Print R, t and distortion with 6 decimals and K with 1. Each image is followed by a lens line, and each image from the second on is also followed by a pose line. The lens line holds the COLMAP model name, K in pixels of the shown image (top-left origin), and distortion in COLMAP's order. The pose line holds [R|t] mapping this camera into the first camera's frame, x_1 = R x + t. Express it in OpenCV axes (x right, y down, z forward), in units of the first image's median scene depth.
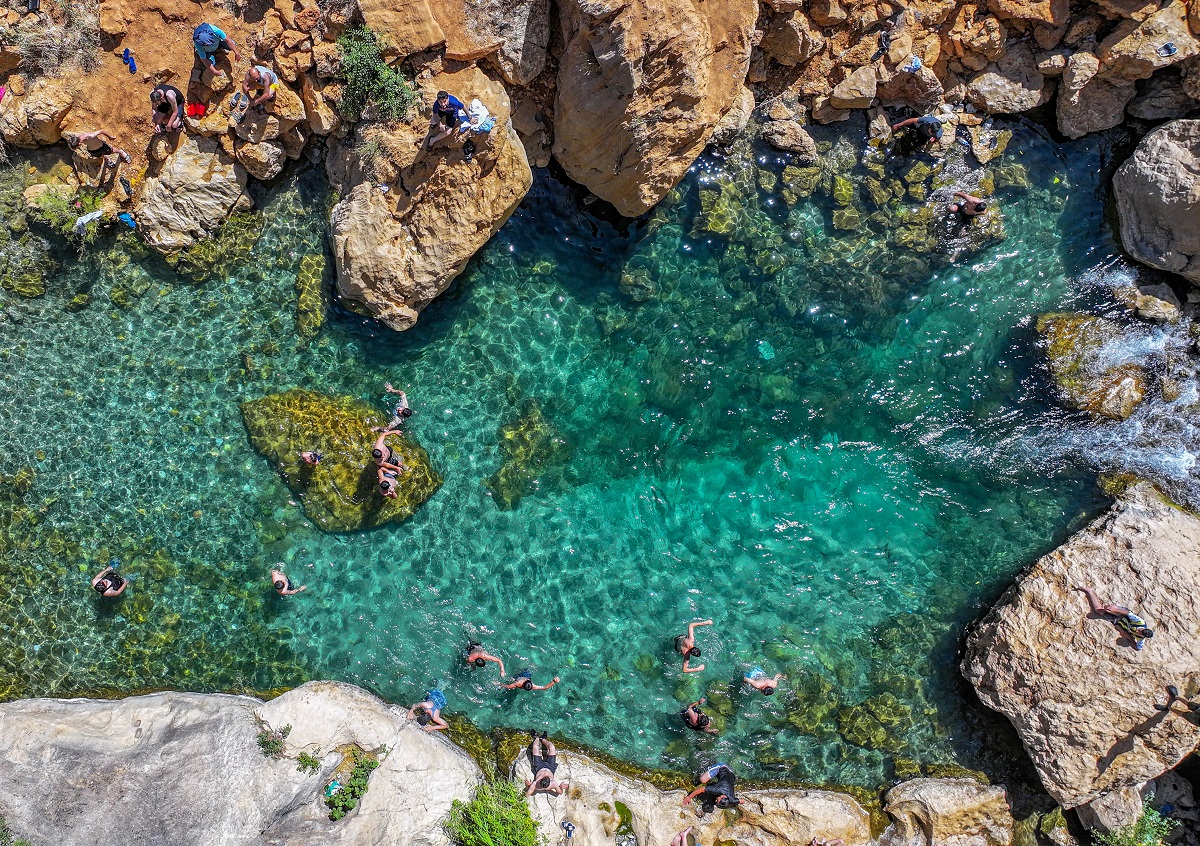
lens RADIAL K [[1074.0, 0, 443.0], [0, 1074.0, 410.1], [0, 0, 1]] dist [0.006827, -0.002751]
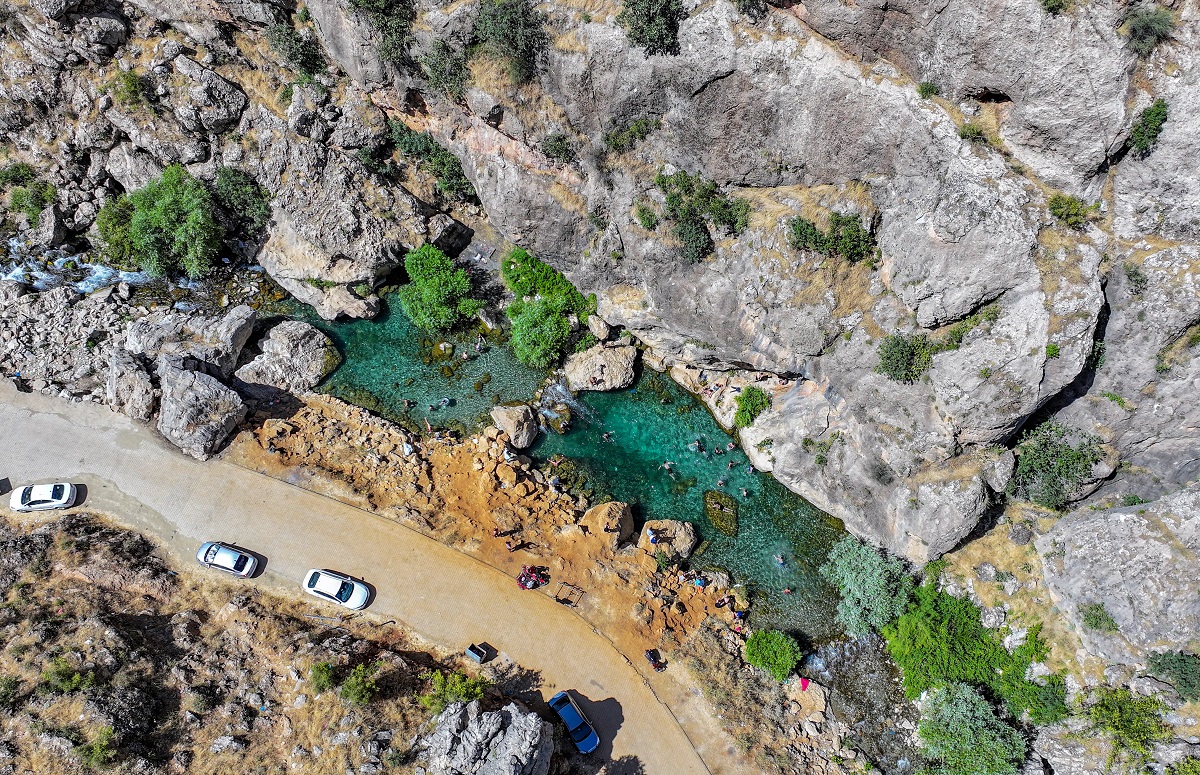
lens RADIAL K [[1109.6, 0, 613.6], [0, 1109.6, 371.1], [0, 0, 1]] dist [0.003413, -0.010981]
pose [[-0.781694, -0.562280, 0.269808, -0.632078], [0.623653, -0.702377, 0.343109, -1.314596], [-0.003417, 0.436472, 0.899711, -3.046197]]
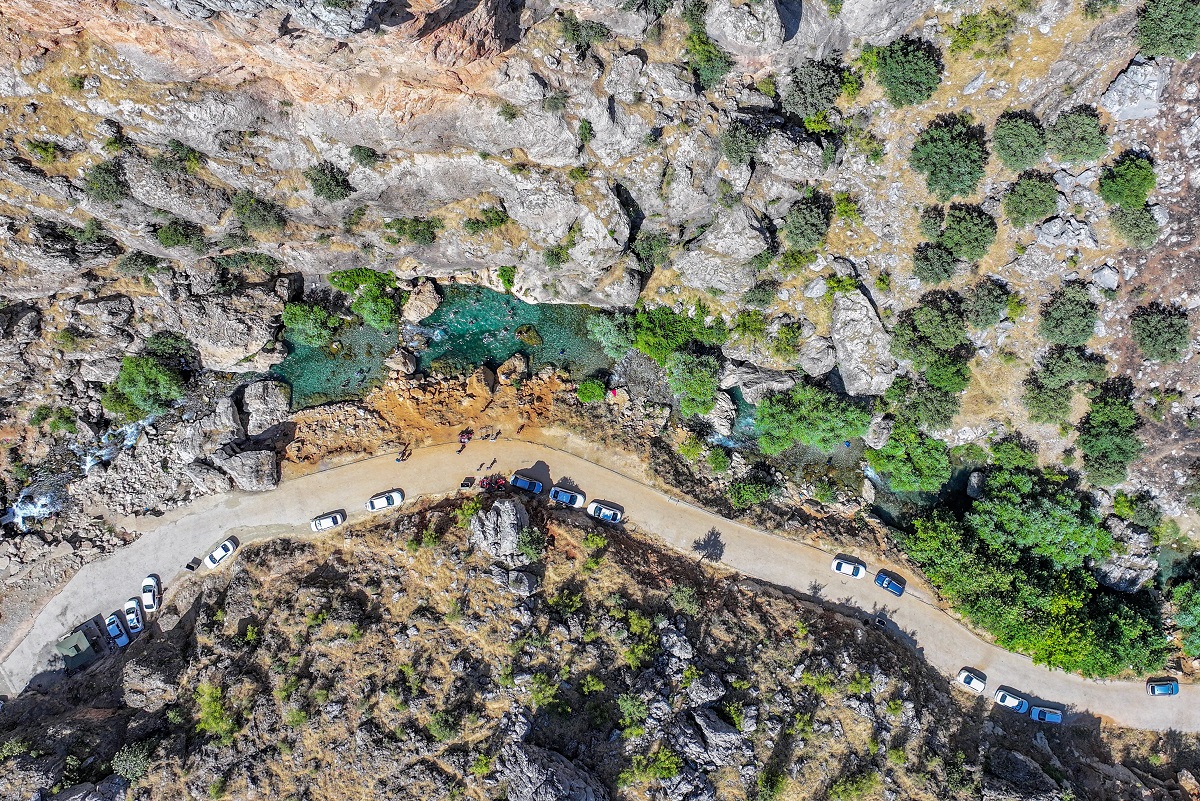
lens RADIAL K [[1136.1, 0, 704.5], [0, 1136.1, 402.3], [0, 0, 1]] dist [0.001250, -0.015472]
pose [[-0.997848, -0.062693, -0.019215, -1.200028], [0.062746, -0.998027, -0.002167, -0.320333], [-0.019041, -0.003368, 0.999813, -6.830819]]
